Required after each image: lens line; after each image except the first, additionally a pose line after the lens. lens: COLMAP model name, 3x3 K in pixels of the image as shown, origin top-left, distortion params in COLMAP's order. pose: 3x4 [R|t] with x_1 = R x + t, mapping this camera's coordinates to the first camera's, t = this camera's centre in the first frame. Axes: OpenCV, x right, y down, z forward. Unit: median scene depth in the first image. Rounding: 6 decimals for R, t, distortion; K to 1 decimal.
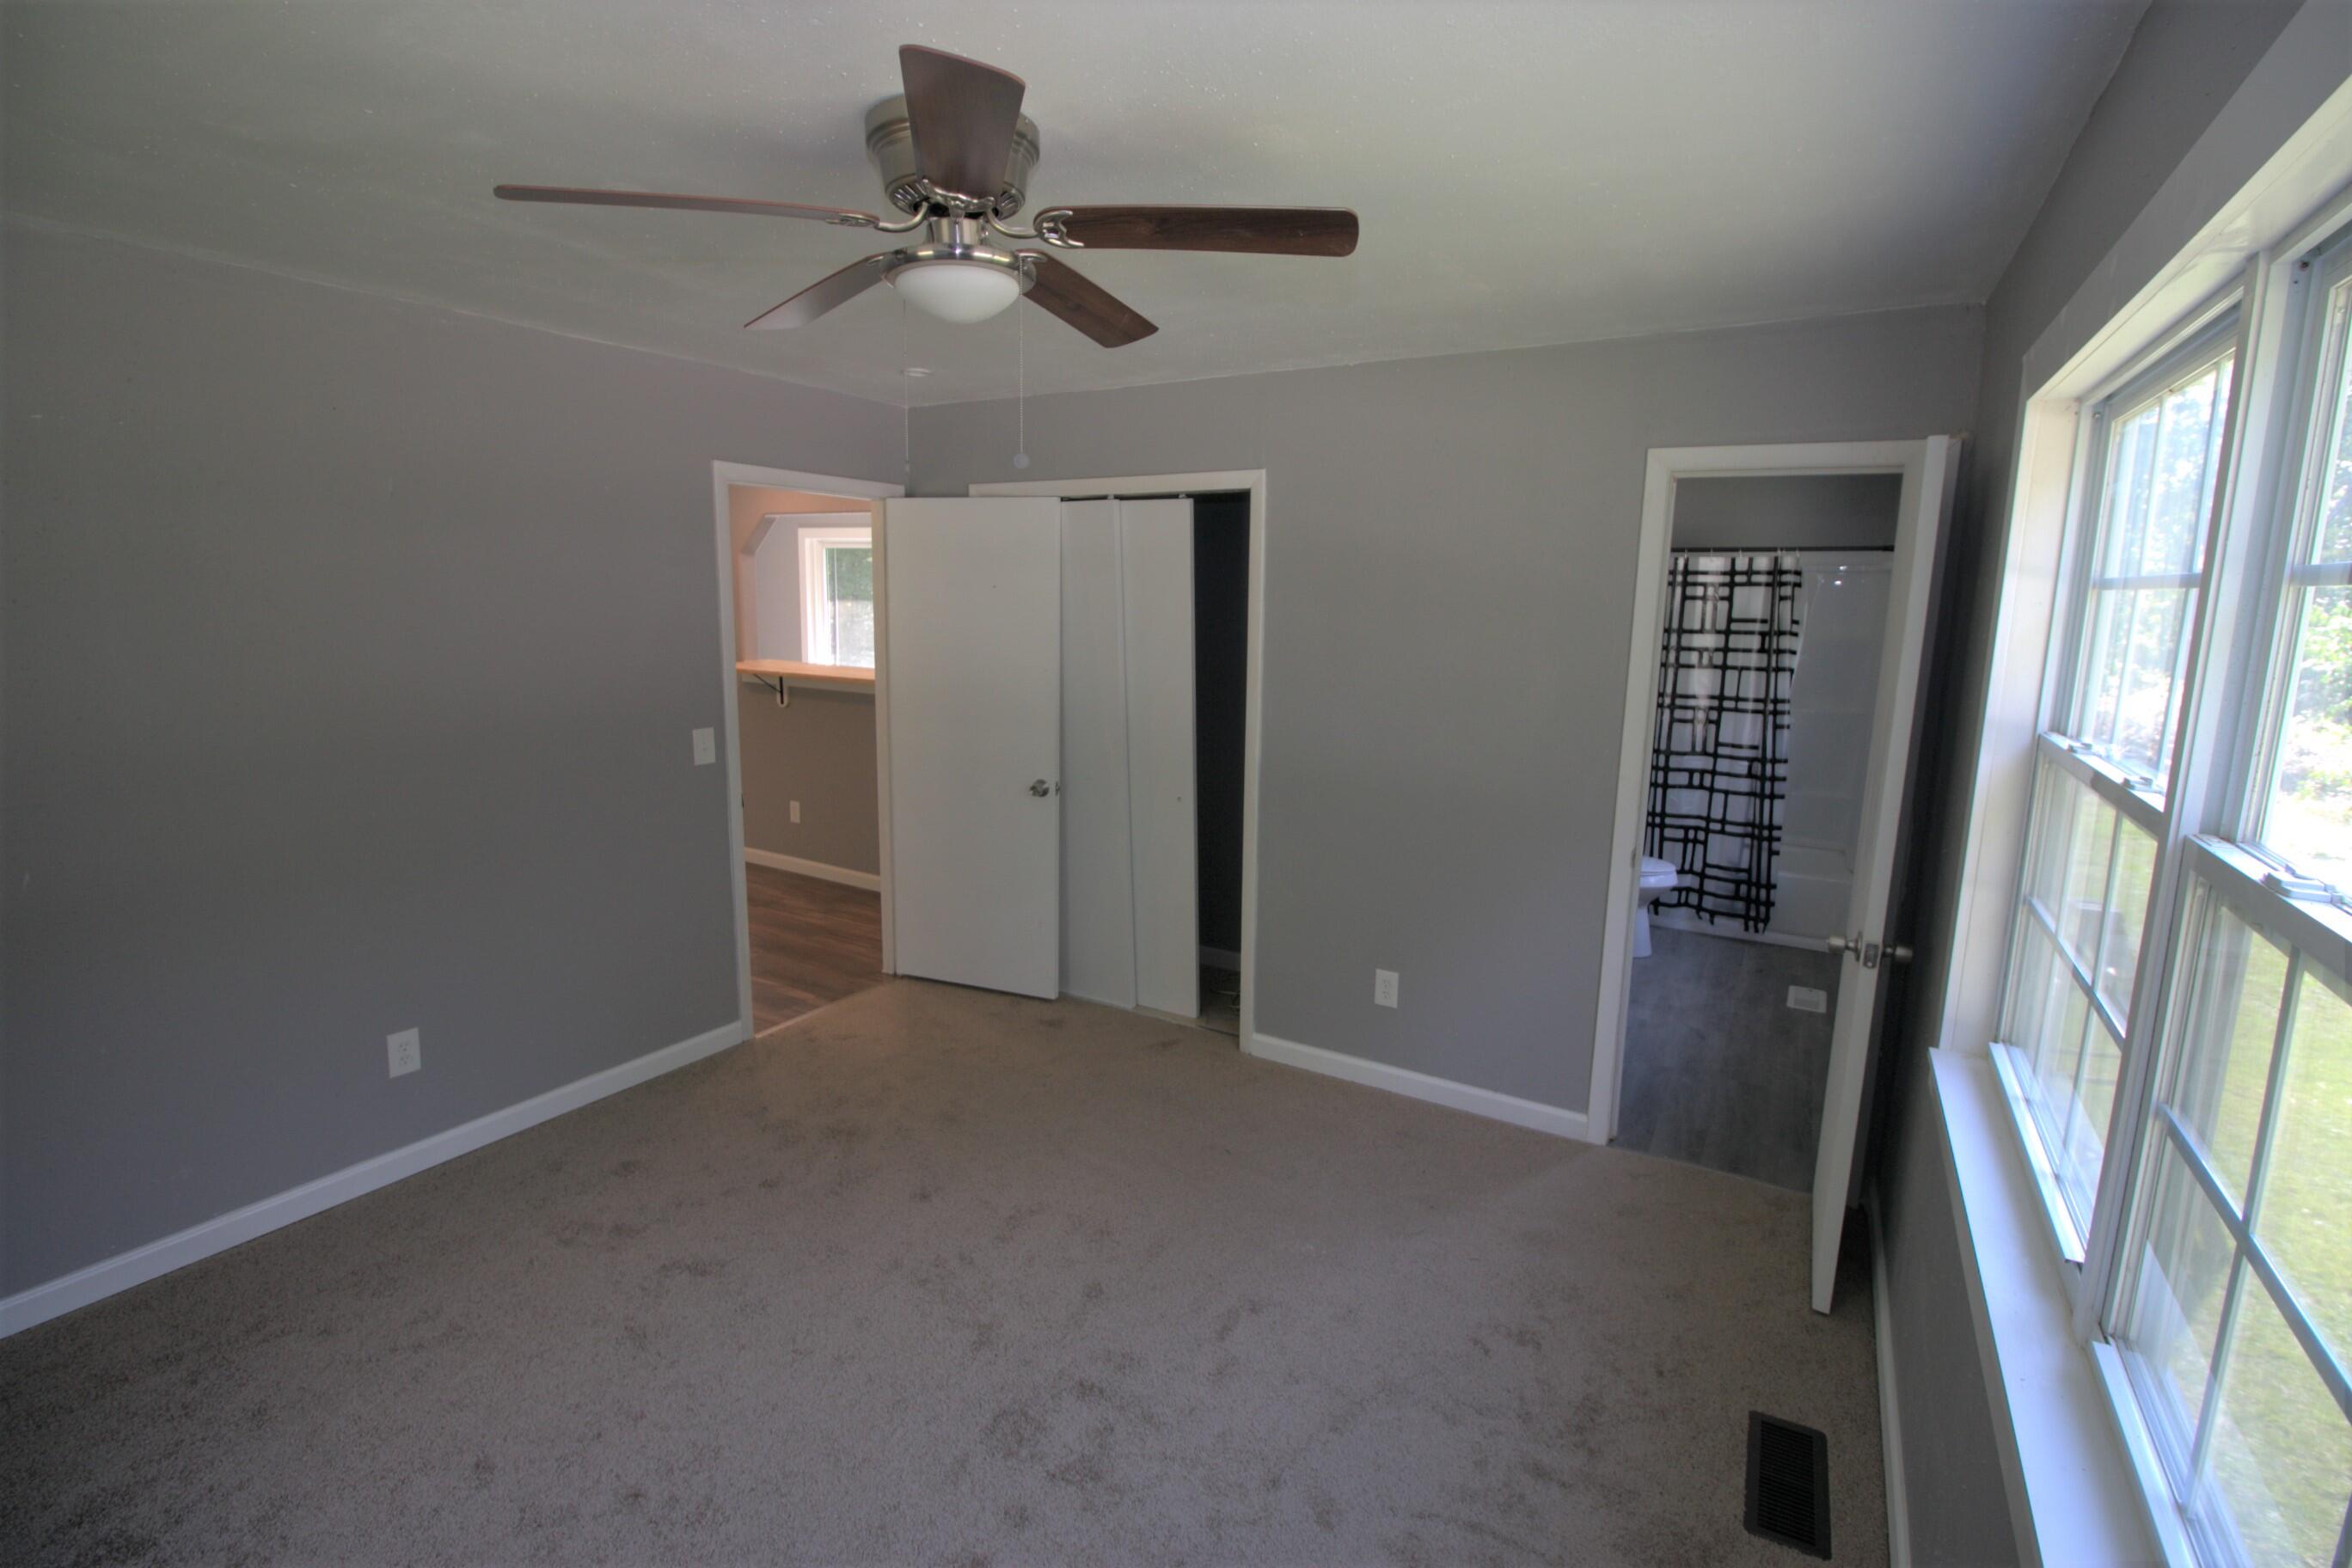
lens RADIAL K [[1088.8, 0, 1175.3], [0, 1088.8, 736.3], [0, 0, 1]] dist [-0.000146, 0.000313]
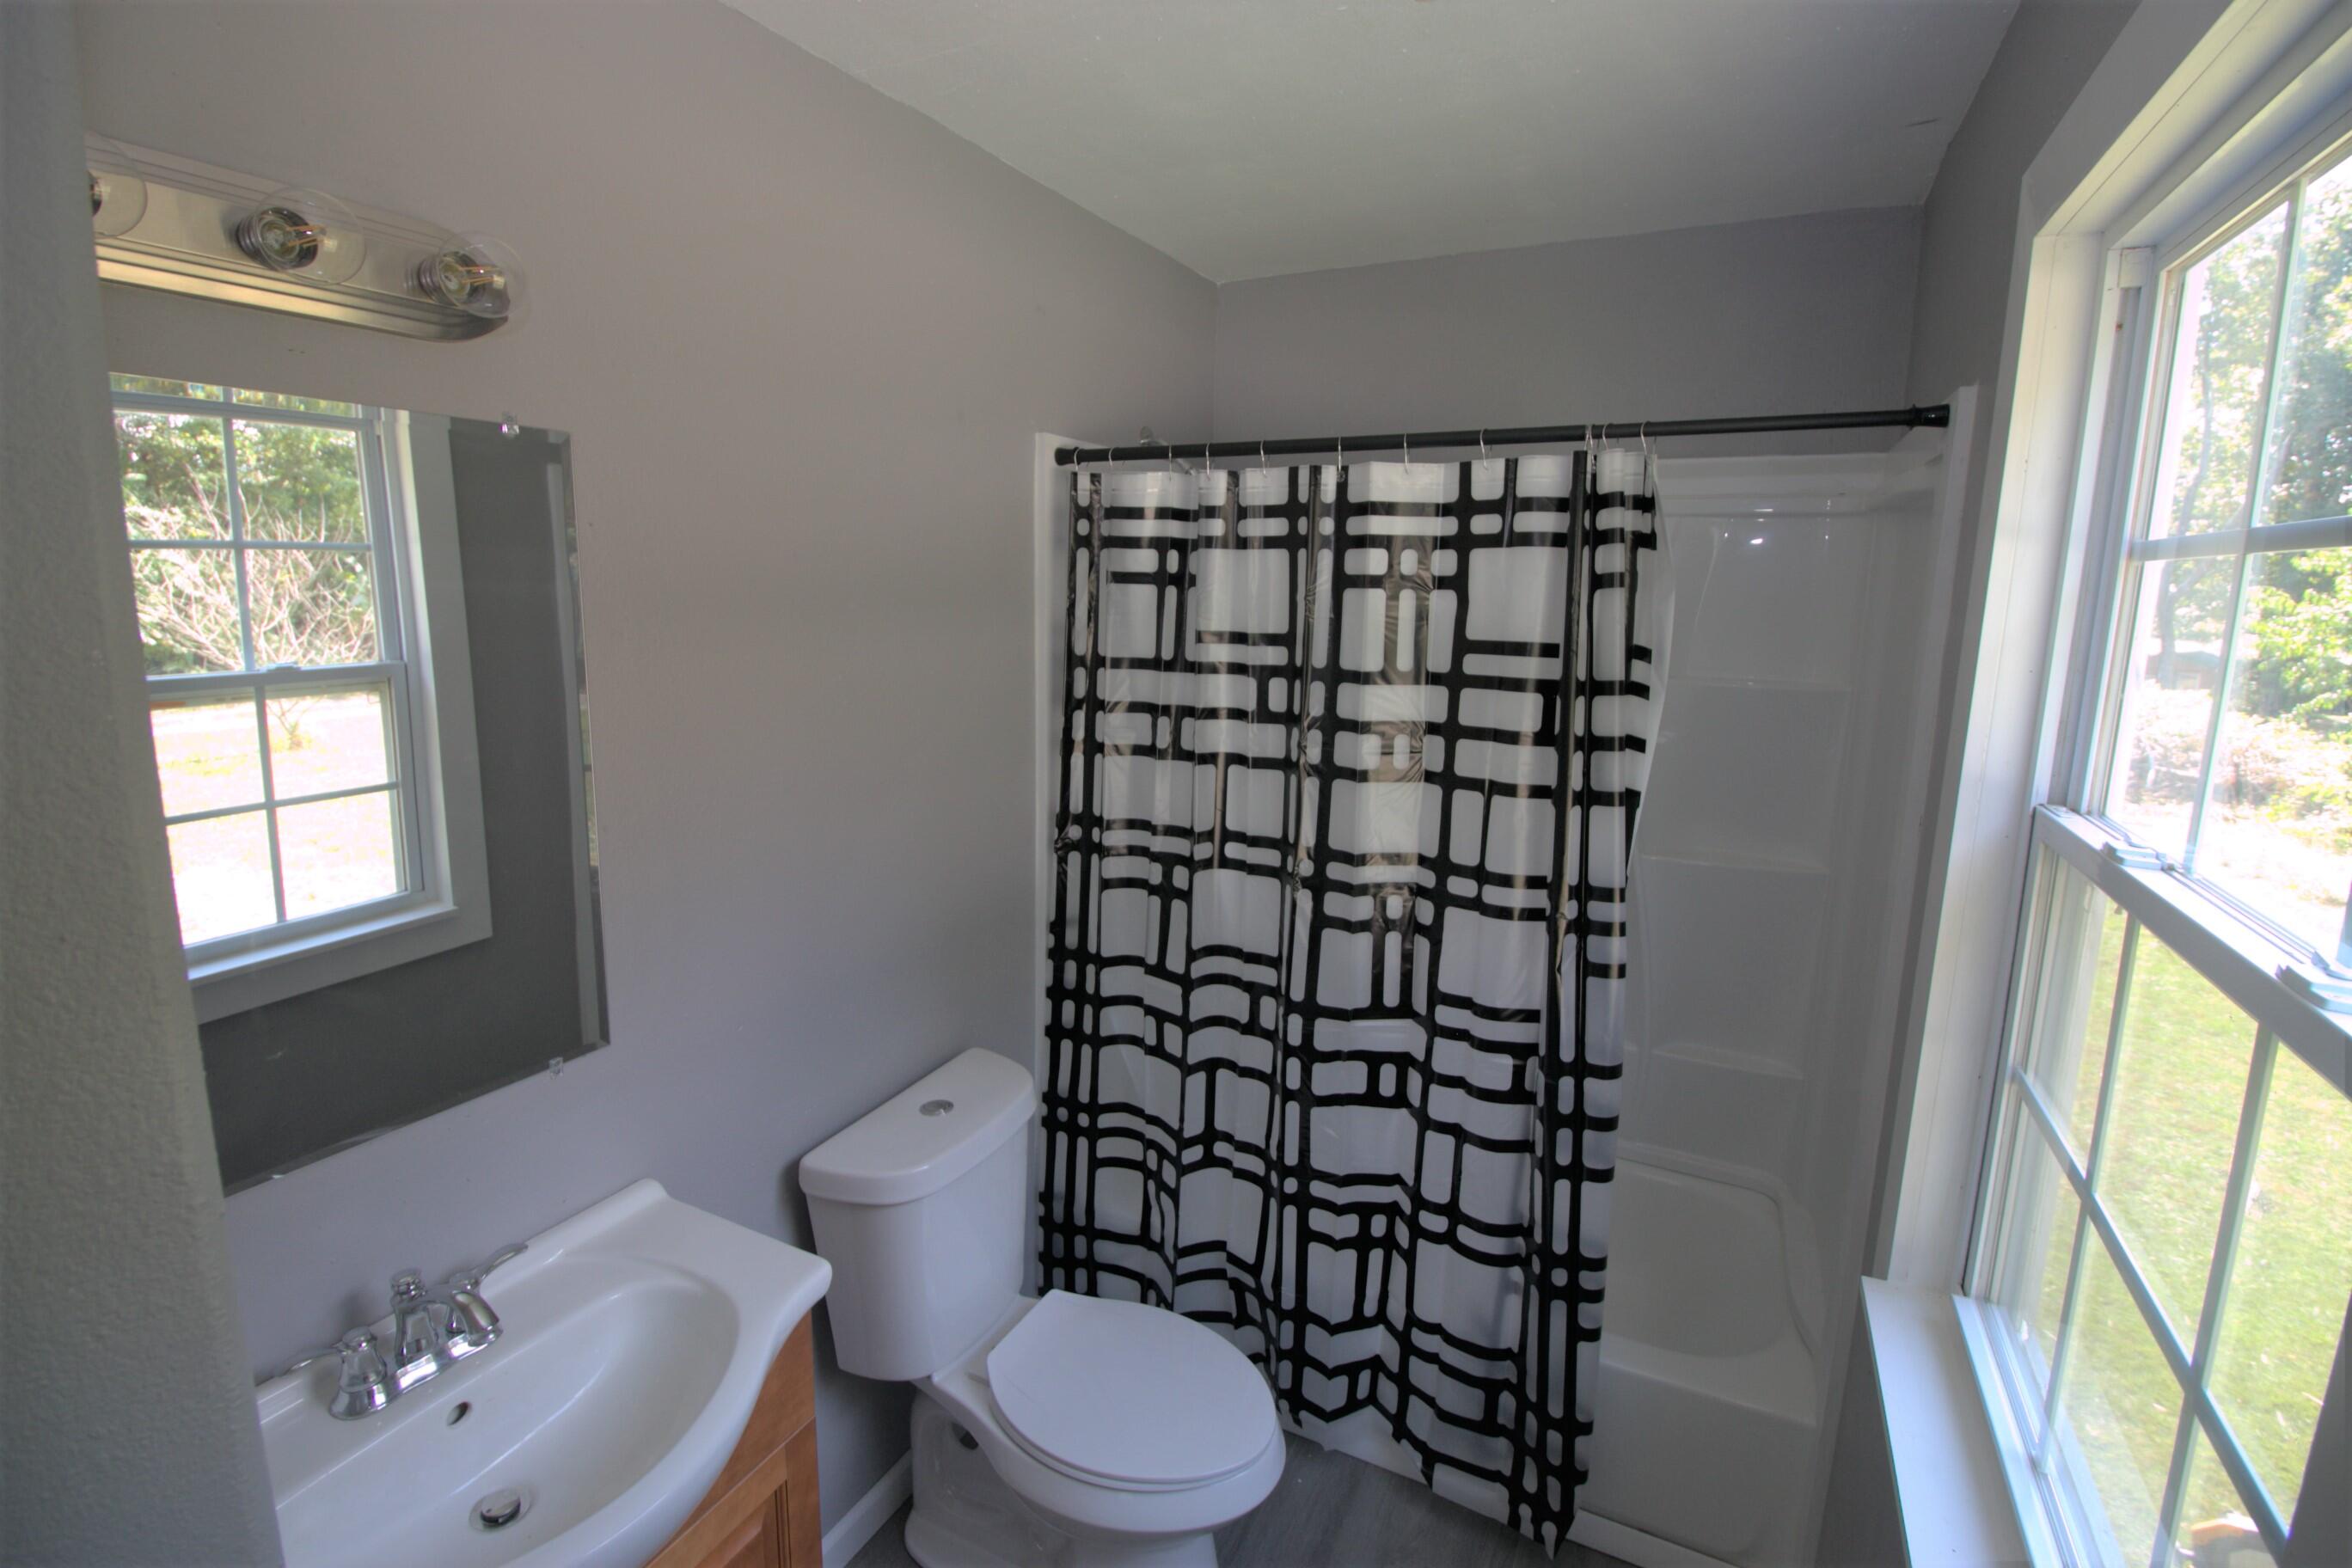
lens RADIAL K [[1080.7, 0, 1177.3], [0, 1080.7, 746.2], [0, 0, 1]] dist [-0.004448, -0.000603]
pose [[0.995885, -0.022010, 0.087916, 0.389430], [0.019751, 0.999454, 0.026485, -0.085653], [-0.088451, -0.024639, 0.995776, 0.666183]]
